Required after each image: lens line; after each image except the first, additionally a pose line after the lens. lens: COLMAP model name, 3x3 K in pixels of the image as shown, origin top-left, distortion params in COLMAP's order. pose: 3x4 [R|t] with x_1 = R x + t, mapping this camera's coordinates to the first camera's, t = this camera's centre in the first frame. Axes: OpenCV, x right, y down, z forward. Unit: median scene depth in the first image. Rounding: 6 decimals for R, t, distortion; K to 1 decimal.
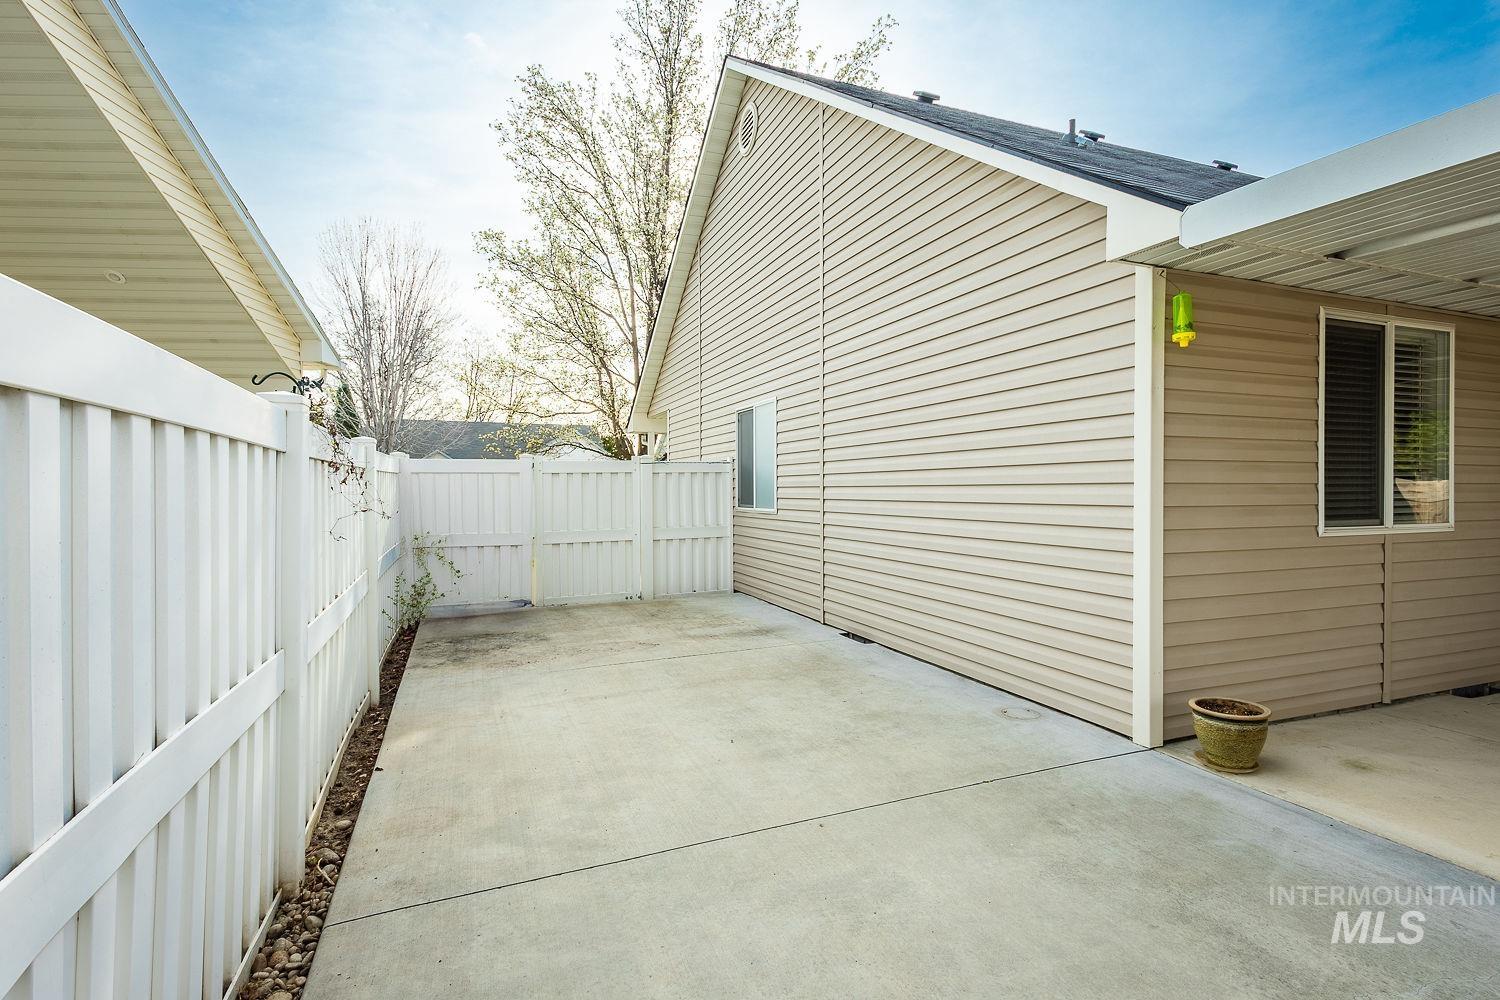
lens RADIAL K [[699.4, 0, 750.9], [0, 699.4, 494.6], [0, 0, 1]] dist [0.007587, -0.002279]
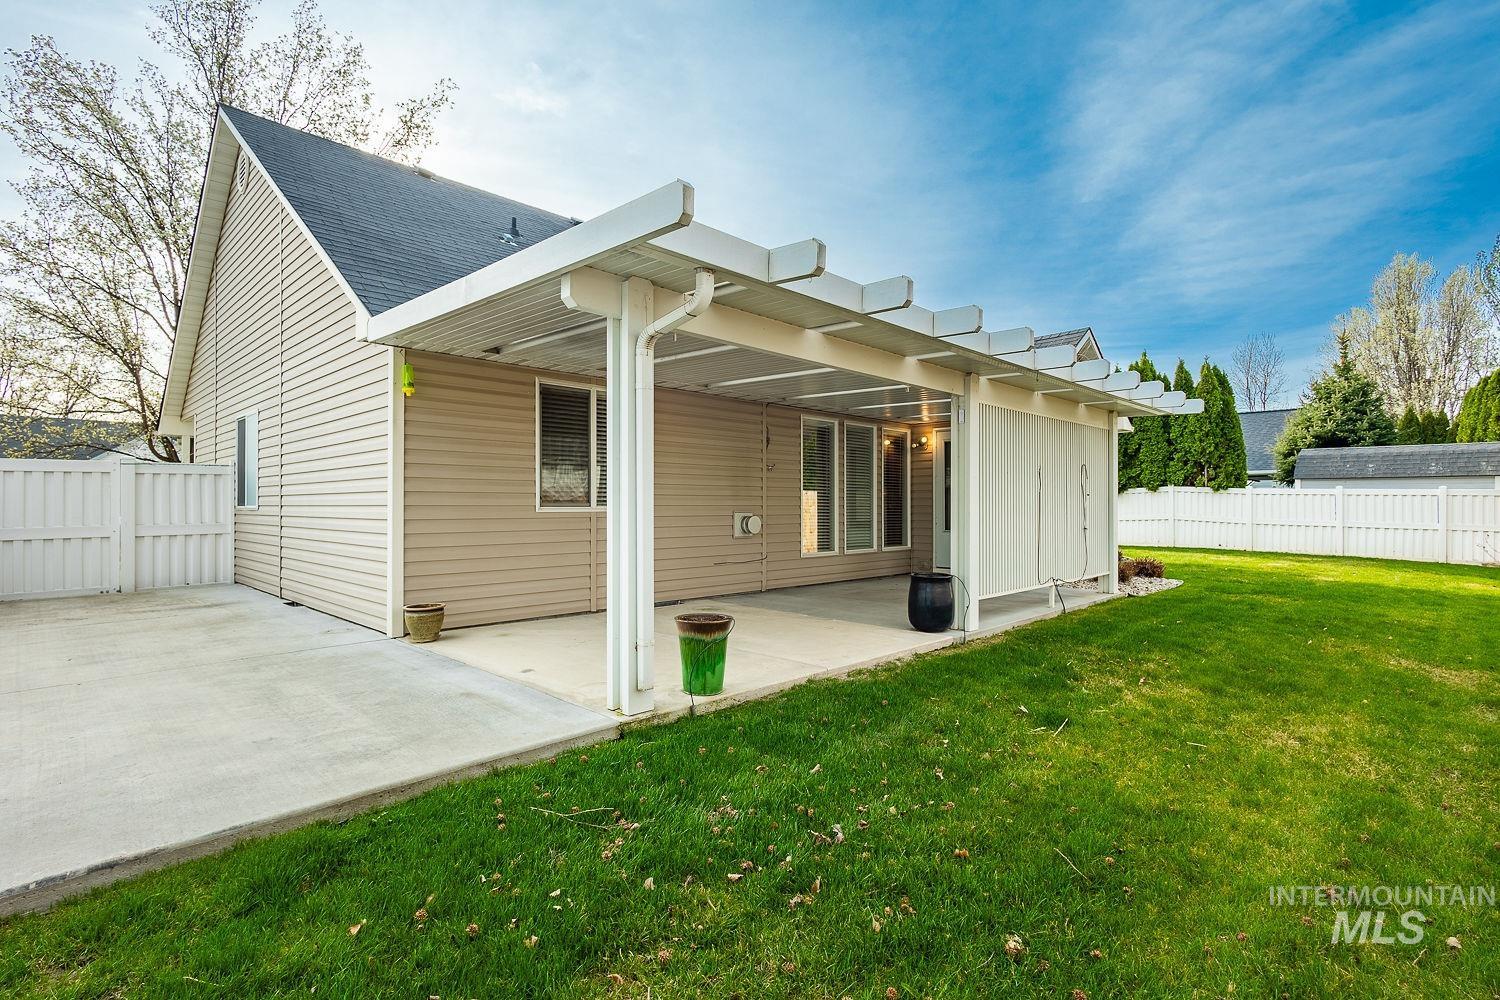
lens RADIAL K [[699.4, 0, 746.6], [0, 699.4, 497.2], [0, 0, 1]] dist [0.007587, -0.002279]
pose [[0.915950, 0.001753, 0.401288, 0.284667], [0.004169, 0.999895, -0.013885, 0.023596], [-0.401271, 0.014391, 0.915846, -0.357623]]
